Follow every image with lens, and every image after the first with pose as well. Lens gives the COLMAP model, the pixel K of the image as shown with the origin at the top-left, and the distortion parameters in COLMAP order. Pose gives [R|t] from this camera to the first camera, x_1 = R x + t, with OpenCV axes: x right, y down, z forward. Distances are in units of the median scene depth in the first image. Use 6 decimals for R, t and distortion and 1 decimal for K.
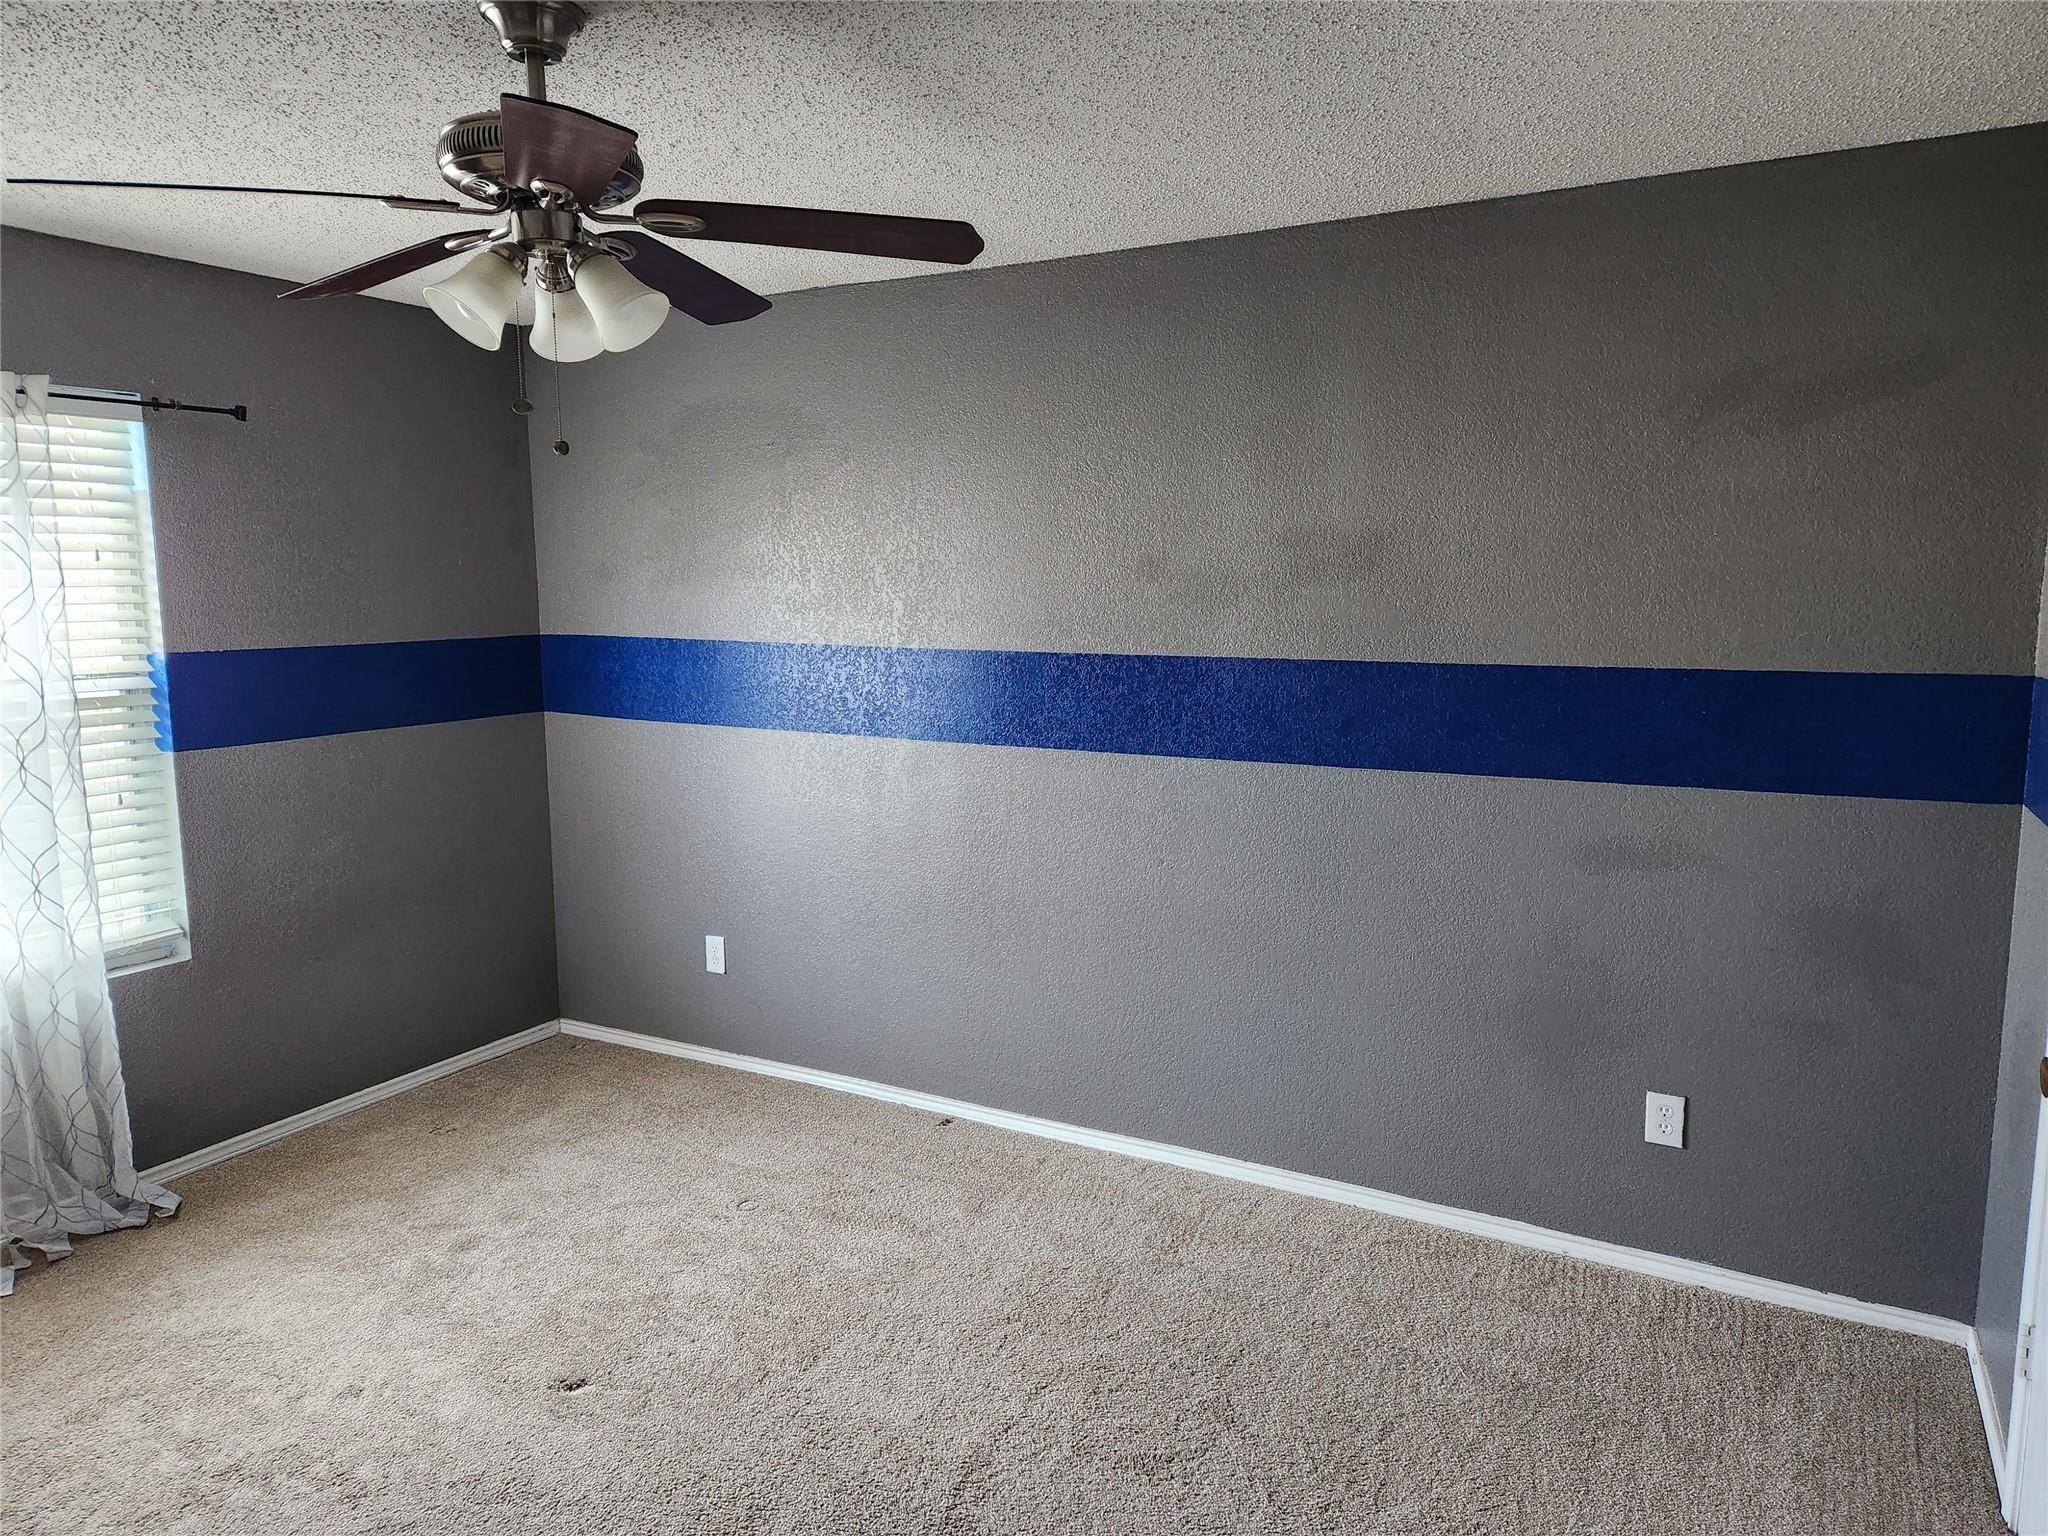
lens RADIAL K [[1372.5, 0, 1039.1], [0, 1372.5, 761.9], [0, 0, 1]] dist [0.073963, -0.066817]
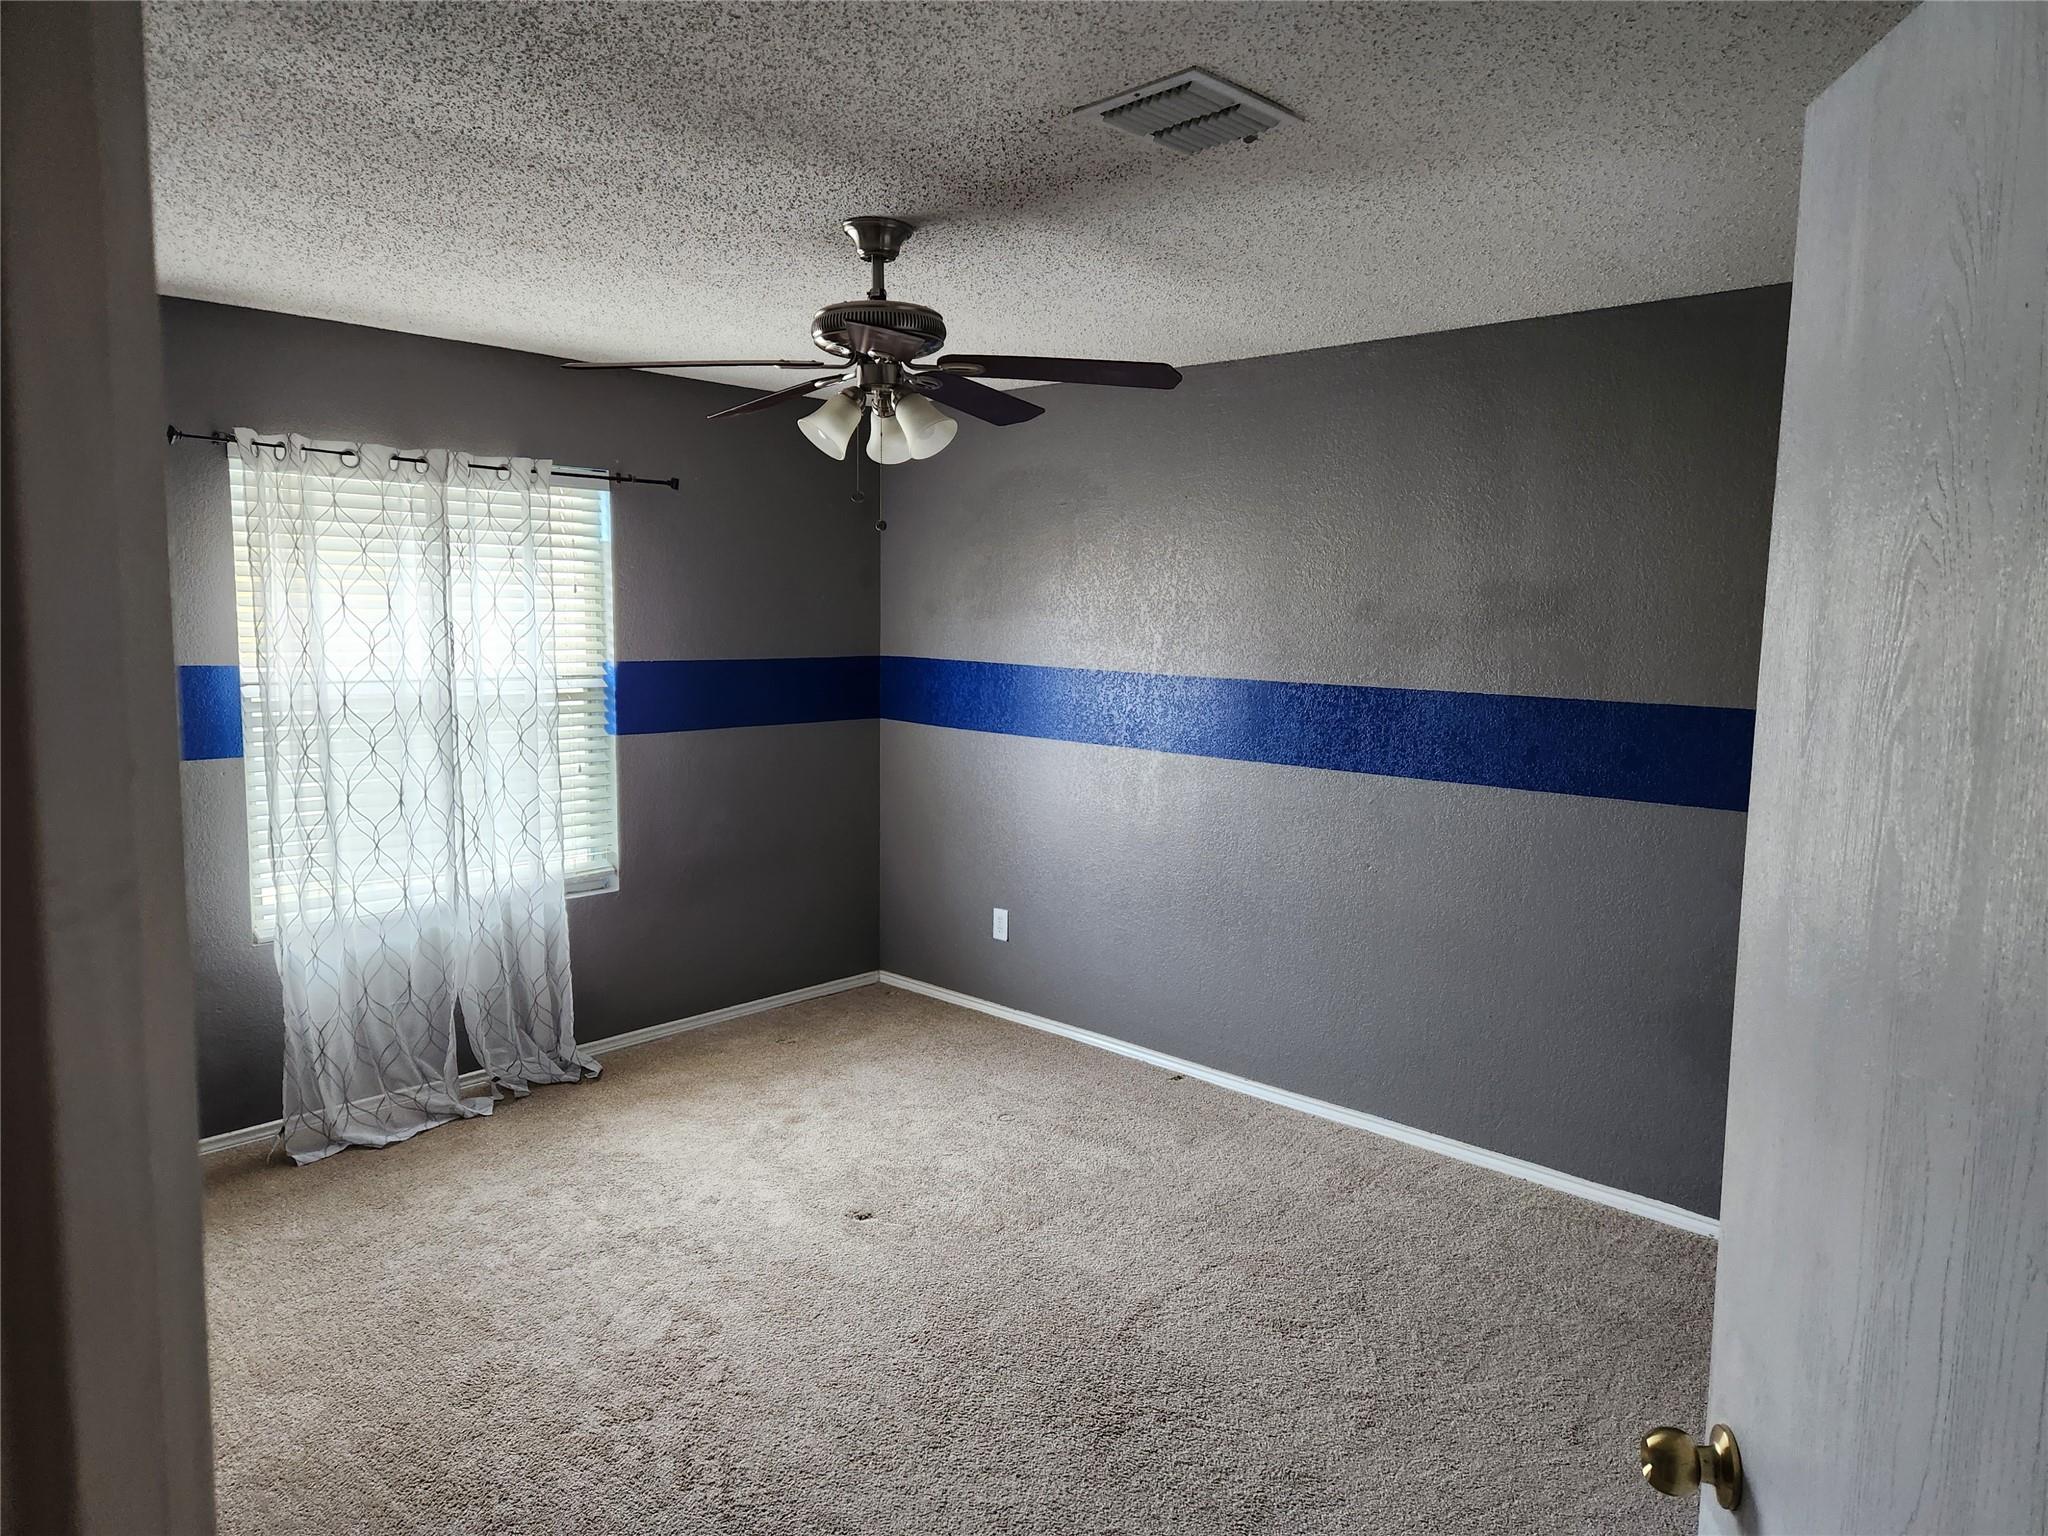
lens RADIAL K [[1372.5, 0, 1042.8], [0, 1372.5, 767.2], [0, 0, 1]] dist [0.073963, -0.066817]
pose [[0.970294, 0.047513, -0.237217, 0.102859], [-0.051800, 0.998587, -0.011866, 0.019383], [0.236318, 0.023801, 0.971384, -0.207160]]
